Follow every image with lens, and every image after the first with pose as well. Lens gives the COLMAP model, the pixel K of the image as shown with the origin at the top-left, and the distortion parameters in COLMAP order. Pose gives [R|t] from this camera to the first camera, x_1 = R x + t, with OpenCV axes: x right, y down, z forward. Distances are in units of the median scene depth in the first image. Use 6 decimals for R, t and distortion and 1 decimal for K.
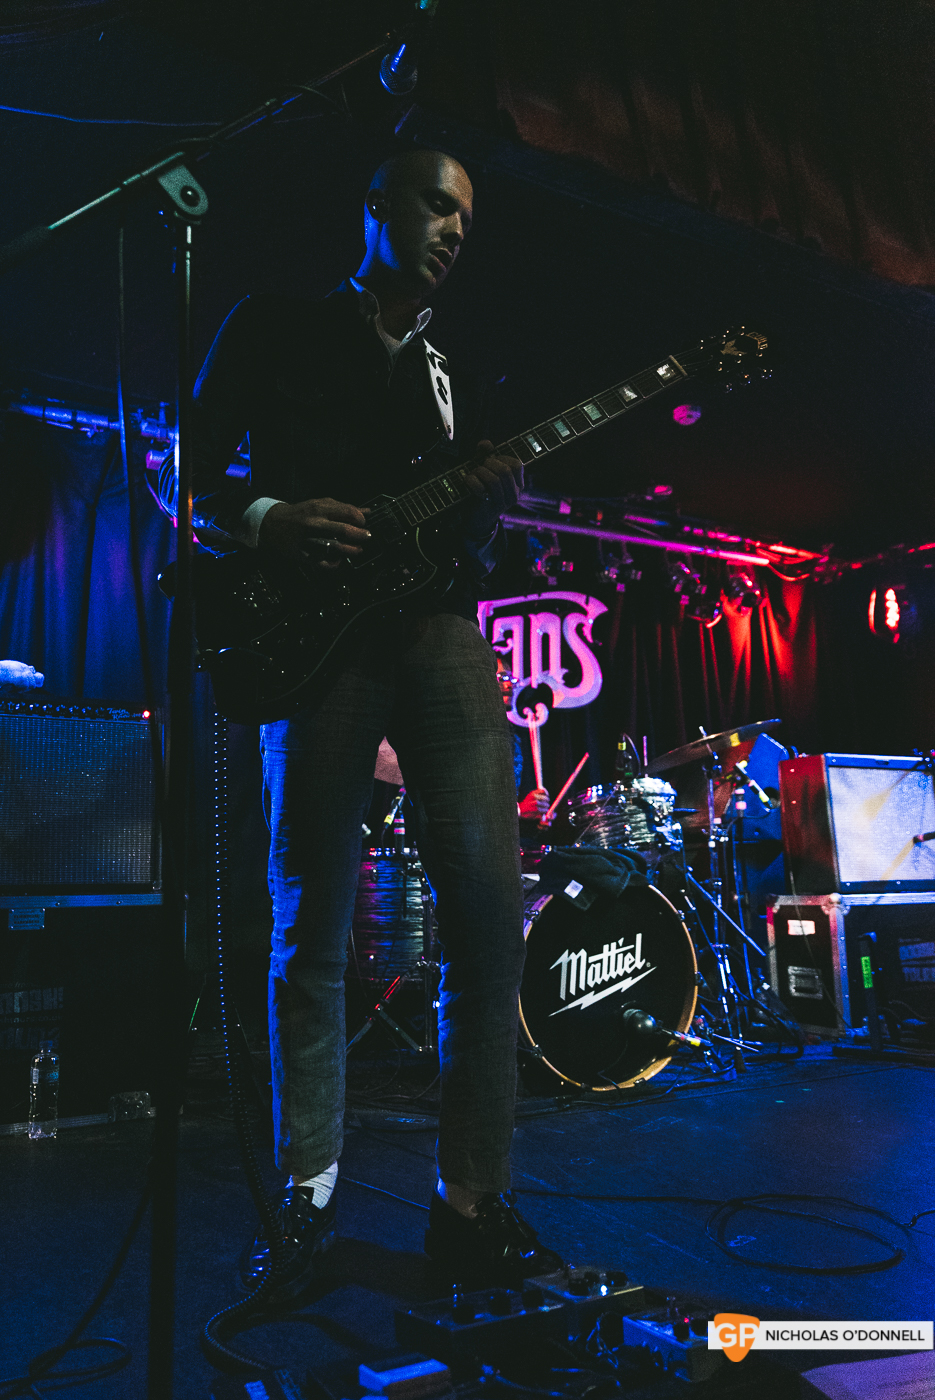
lens RADIAL K [[960.5, 0, 461.3], [0, 960.5, 754.1], [0, 0, 1]] dist [0.005698, 0.000789]
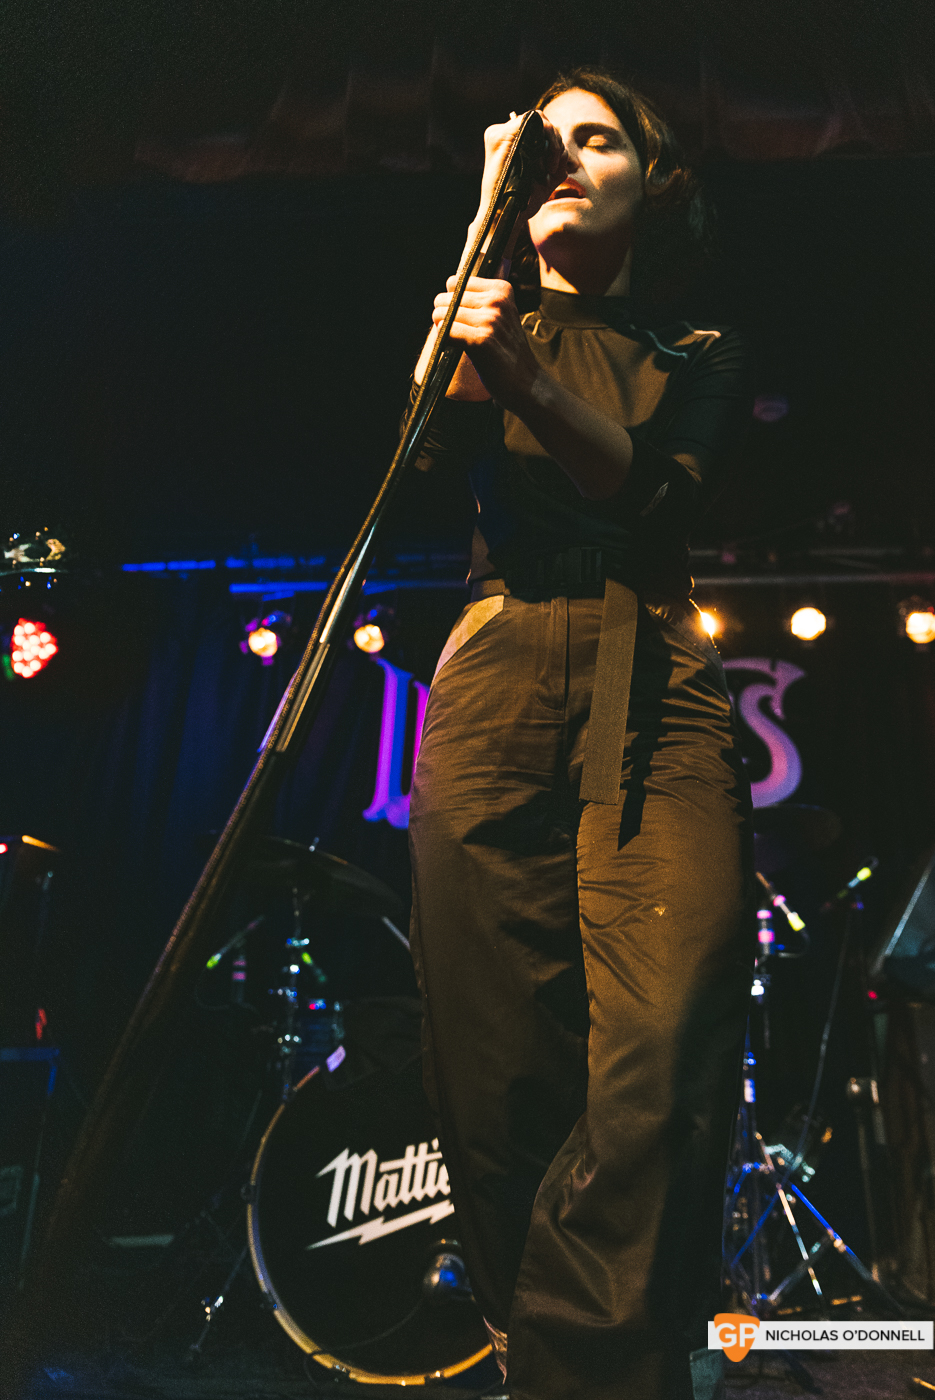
lens RADIAL K [[1045.3, 0, 553.9], [0, 1045.3, 666.6], [0, 0, 1]] dist [0.002042, 0.003036]
pose [[0.865702, -0.141854, -0.480039, 0.647450], [0.037015, 0.974520, -0.221223, 0.032012], [0.499189, 0.173745, 0.848895, 0.349260]]
